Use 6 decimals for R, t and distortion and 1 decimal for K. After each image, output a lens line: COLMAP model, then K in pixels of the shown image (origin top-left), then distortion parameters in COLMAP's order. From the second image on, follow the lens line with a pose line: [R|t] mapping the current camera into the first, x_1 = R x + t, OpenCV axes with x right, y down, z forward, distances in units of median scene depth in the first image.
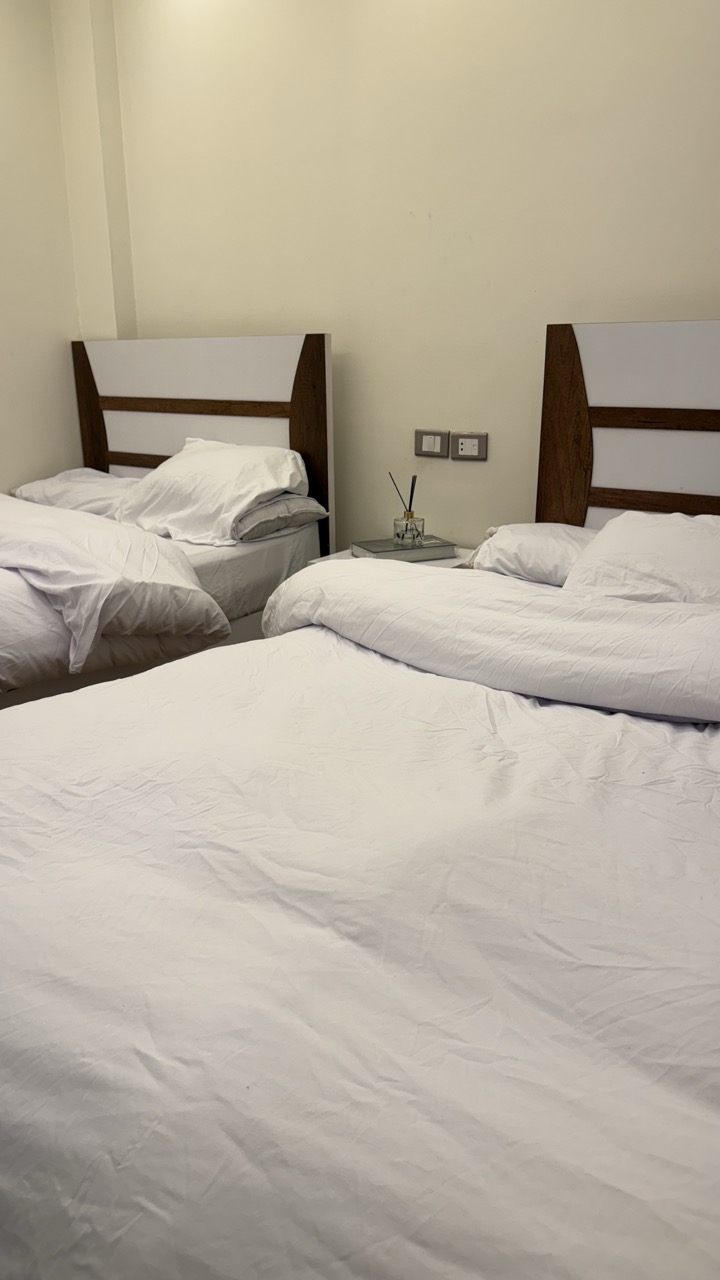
lens RADIAL K [[924.1, 0, 357.5], [0, 924.1, 669.7], [0, 0, 1]] dist [0.059593, -0.083286]
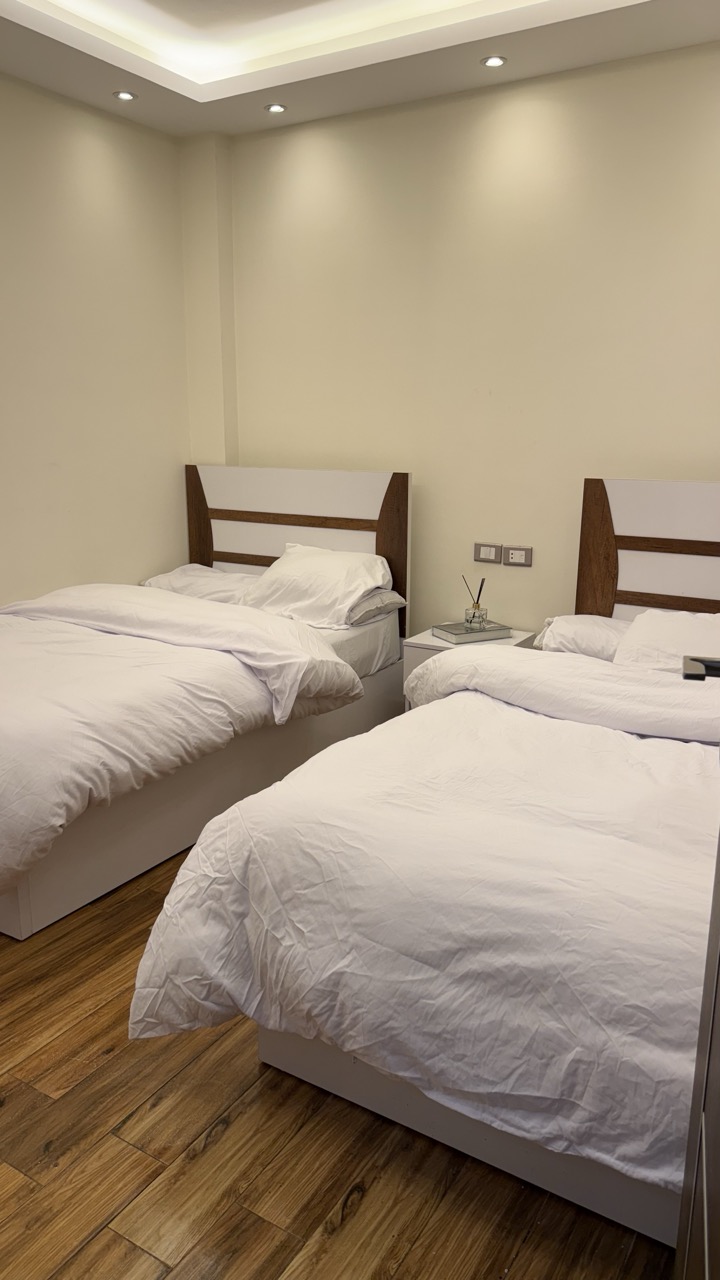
lens RADIAL K [[924.1, 0, 364.3], [0, 924.1, 642.1], [0, 0, 1]] dist [0.059593, -0.083286]
pose [[0.996490, -0.002542, 0.083679, -0.254501], [0.010397, 0.995559, -0.093564, 0.009974], [-0.083069, 0.094105, 0.992091, -0.365586]]
